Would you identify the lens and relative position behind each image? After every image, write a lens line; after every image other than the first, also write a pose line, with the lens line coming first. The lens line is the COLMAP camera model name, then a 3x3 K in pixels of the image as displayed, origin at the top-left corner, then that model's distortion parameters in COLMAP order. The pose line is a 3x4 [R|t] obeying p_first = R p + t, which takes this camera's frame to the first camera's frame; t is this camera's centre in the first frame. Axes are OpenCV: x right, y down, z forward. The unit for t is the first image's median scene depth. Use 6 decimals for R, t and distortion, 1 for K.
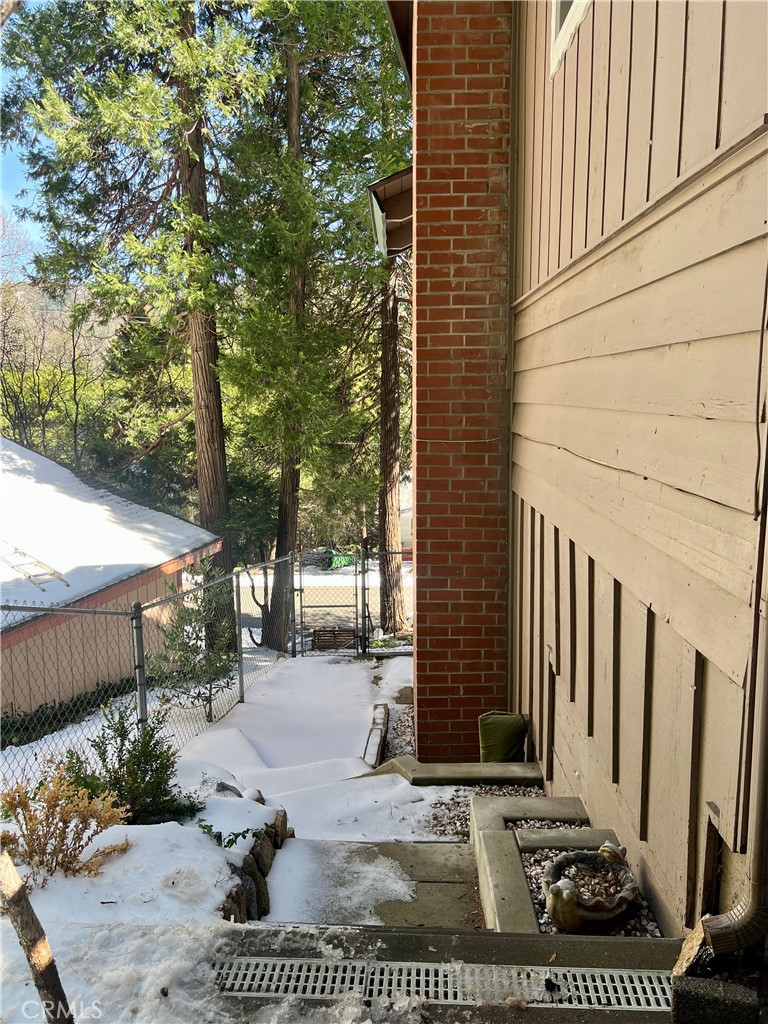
lens RADIAL K [[767.0, 0, 381.6], [0, 767.0, 512.9], [0, 0, 1]] dist [0.043964, -0.053009]
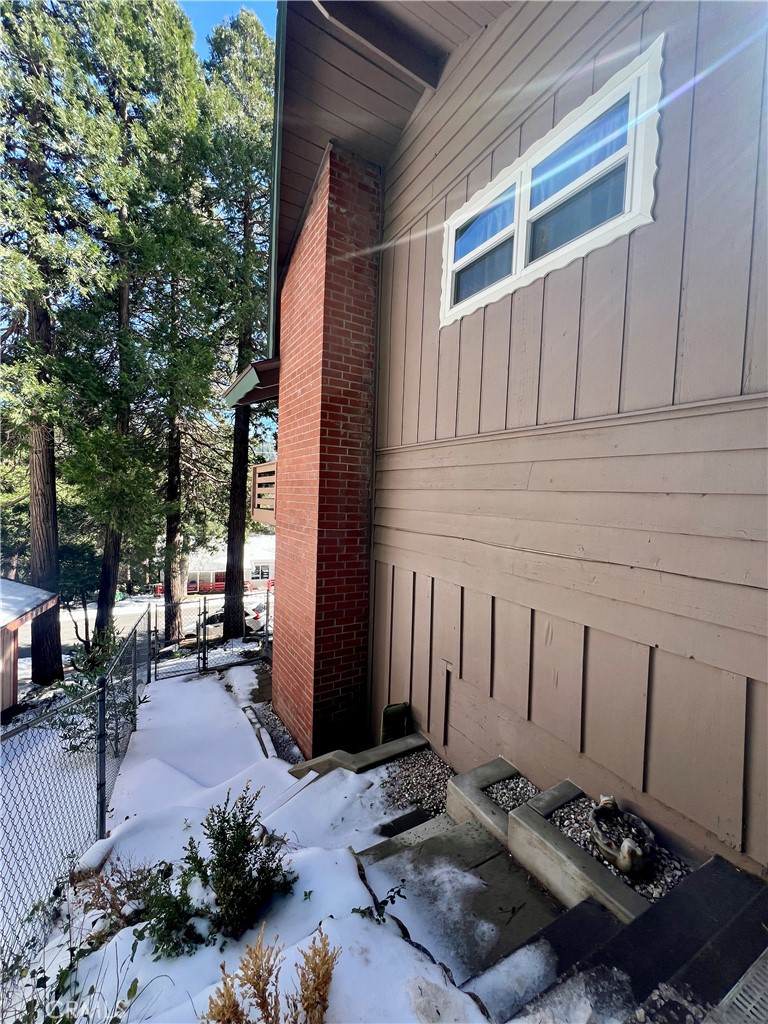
lens RADIAL K [[409.4, 0, 384.8], [0, 409.4, 511.5], [0, 0, 1]] dist [-0.002458, 0.000009]
pose [[0.842438, 0.015378, 0.538574, -0.279914], [0.041315, 0.994806, -0.093029, -0.049269], [-0.537207, 0.100622, 0.837427, 0.243105]]
